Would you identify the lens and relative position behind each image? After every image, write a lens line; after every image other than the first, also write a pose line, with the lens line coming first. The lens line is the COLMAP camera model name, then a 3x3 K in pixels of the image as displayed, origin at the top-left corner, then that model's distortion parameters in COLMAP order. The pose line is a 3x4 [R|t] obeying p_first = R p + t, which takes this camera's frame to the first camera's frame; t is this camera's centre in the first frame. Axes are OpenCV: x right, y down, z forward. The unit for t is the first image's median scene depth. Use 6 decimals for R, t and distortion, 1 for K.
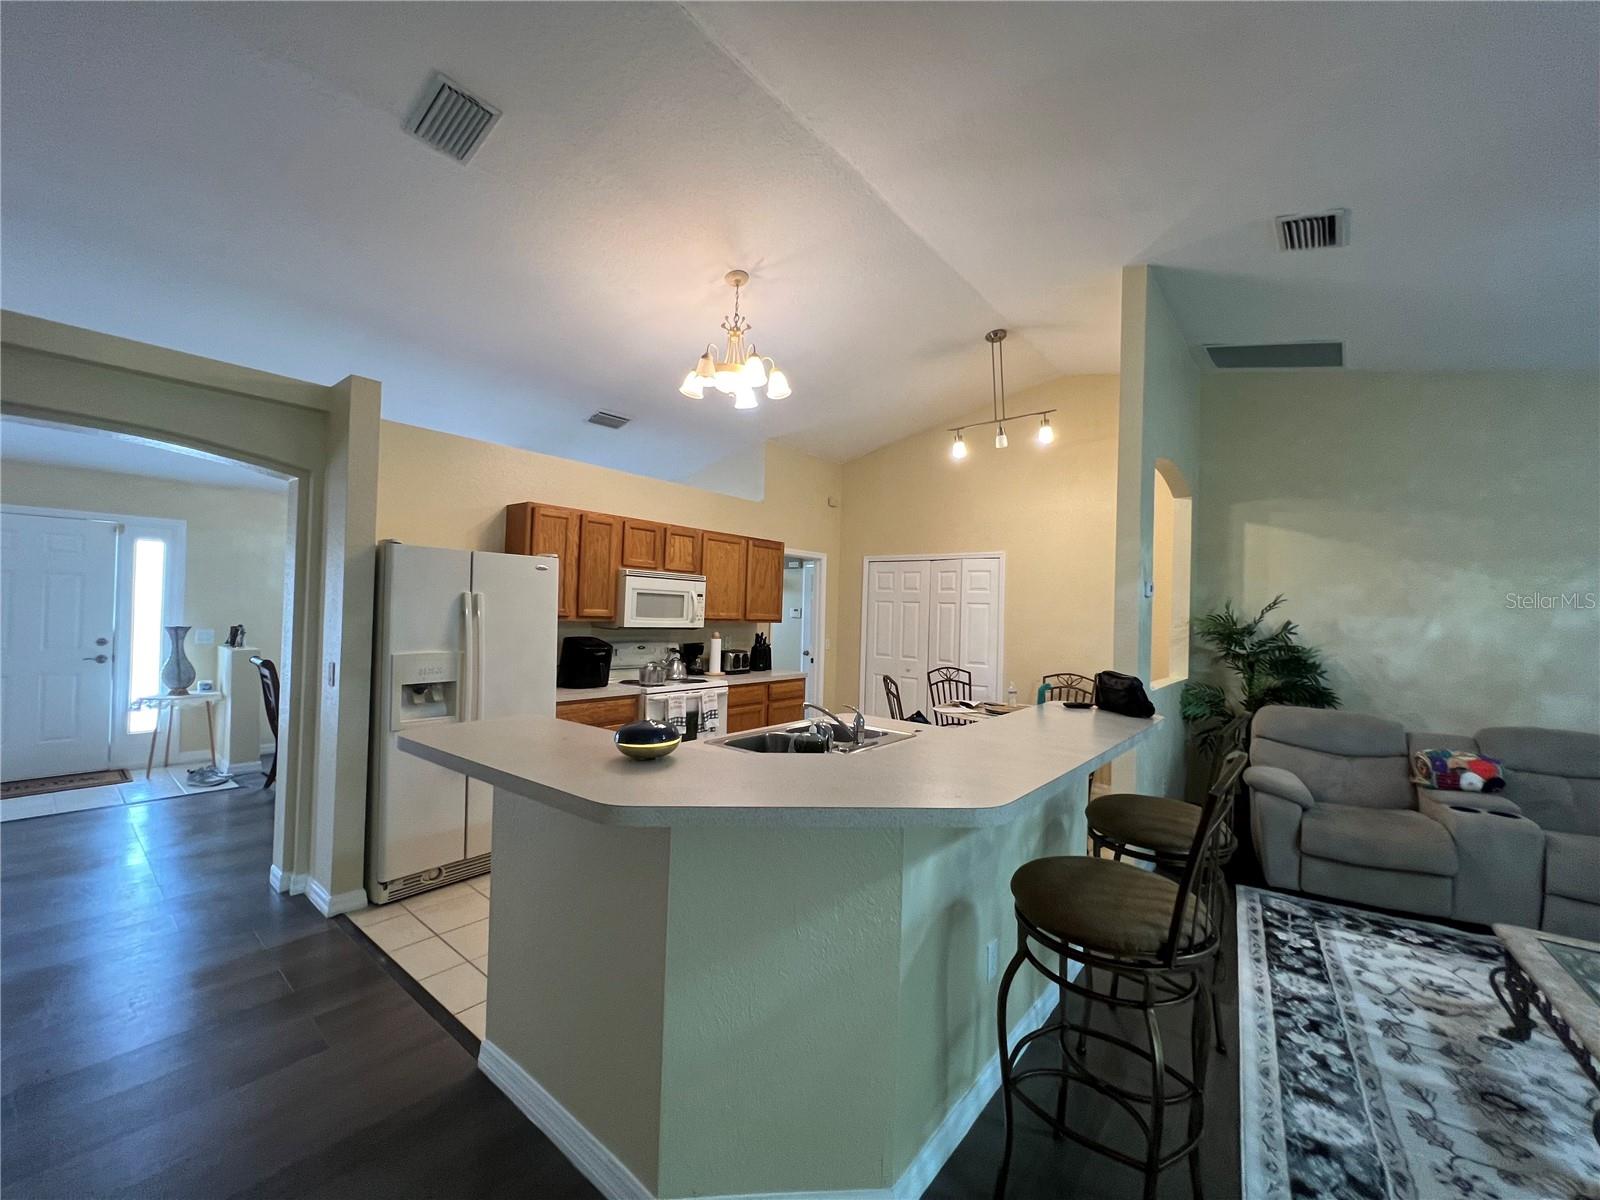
lens RADIAL K [[640.6, 0, 800.7], [0, 640.6, 604.3], [0, 0, 1]] dist [-0.000454, -0.000140]
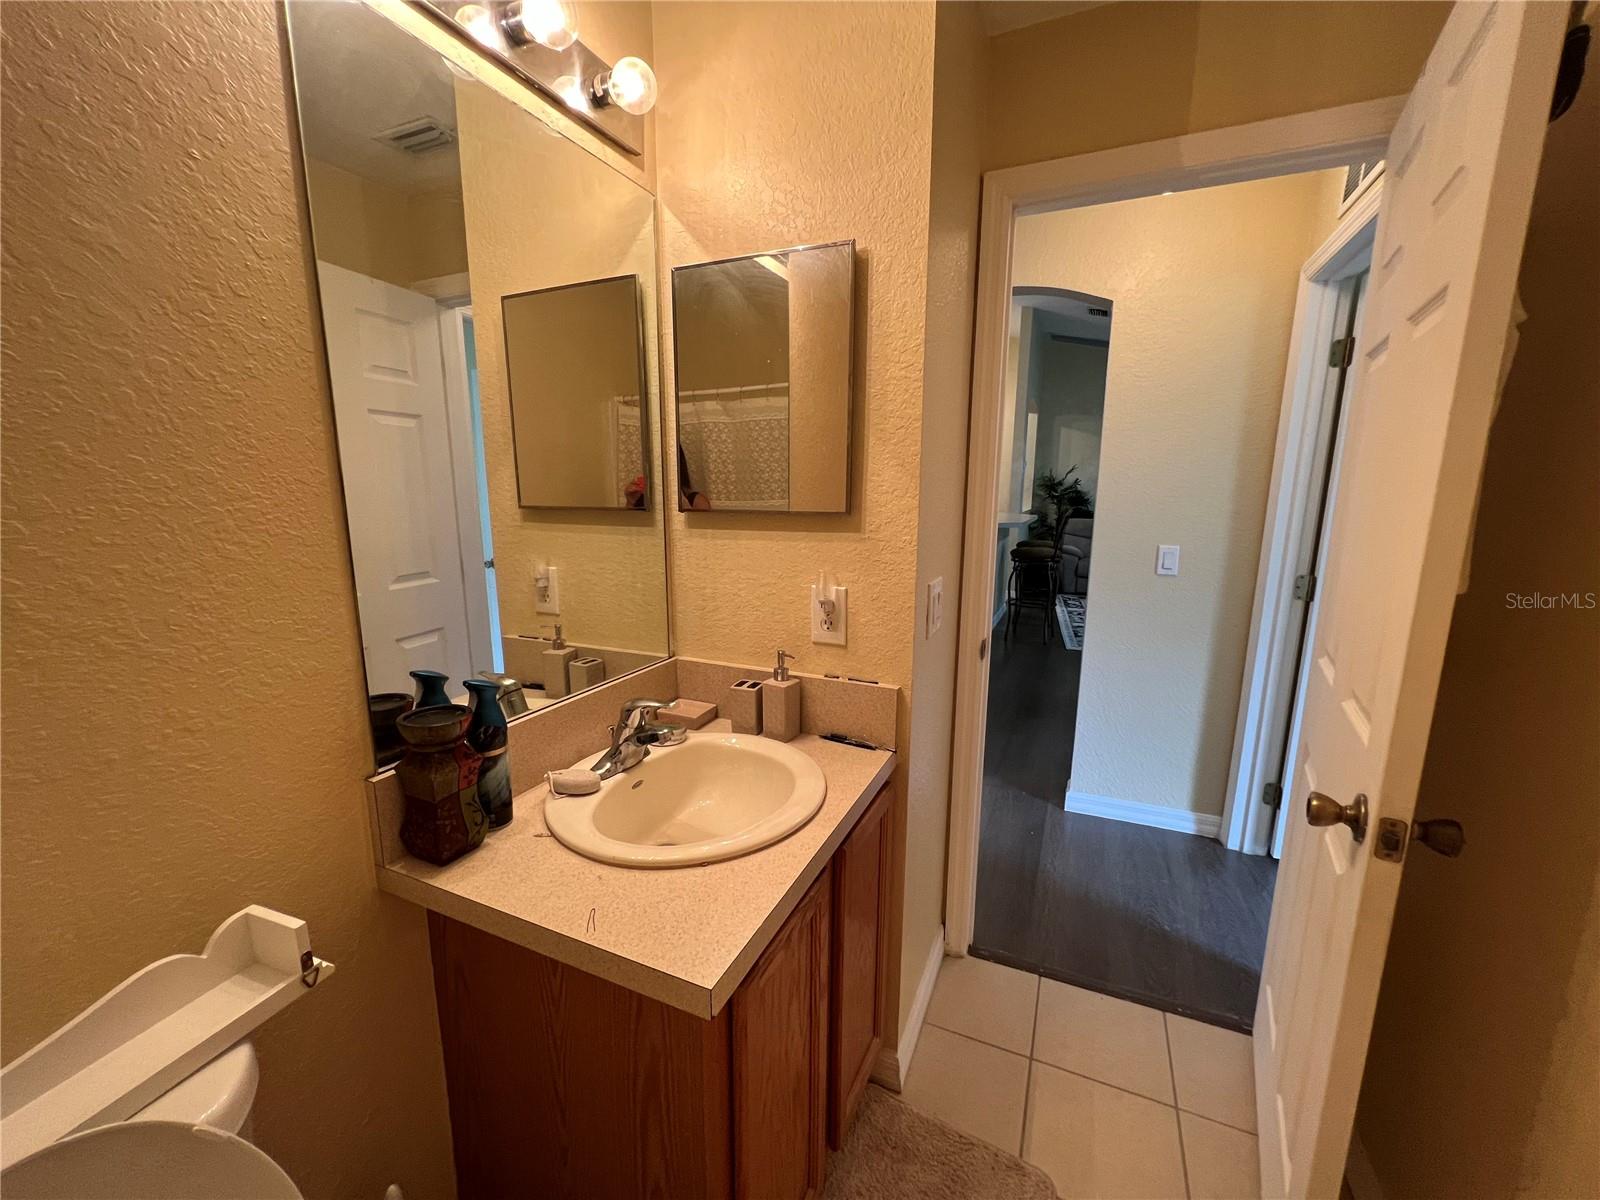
lens RADIAL K [[642.1, 0, 798.9], [0, 642.1, 604.5], [0, 0, 1]] dist [-0.001220, 0.000070]
pose [[0.965464, -0.071470, 0.250541, -0.745925], [0.020109, 0.979212, 0.201840, -0.012579], [-0.259758, -0.189832, 0.946831, -0.917581]]
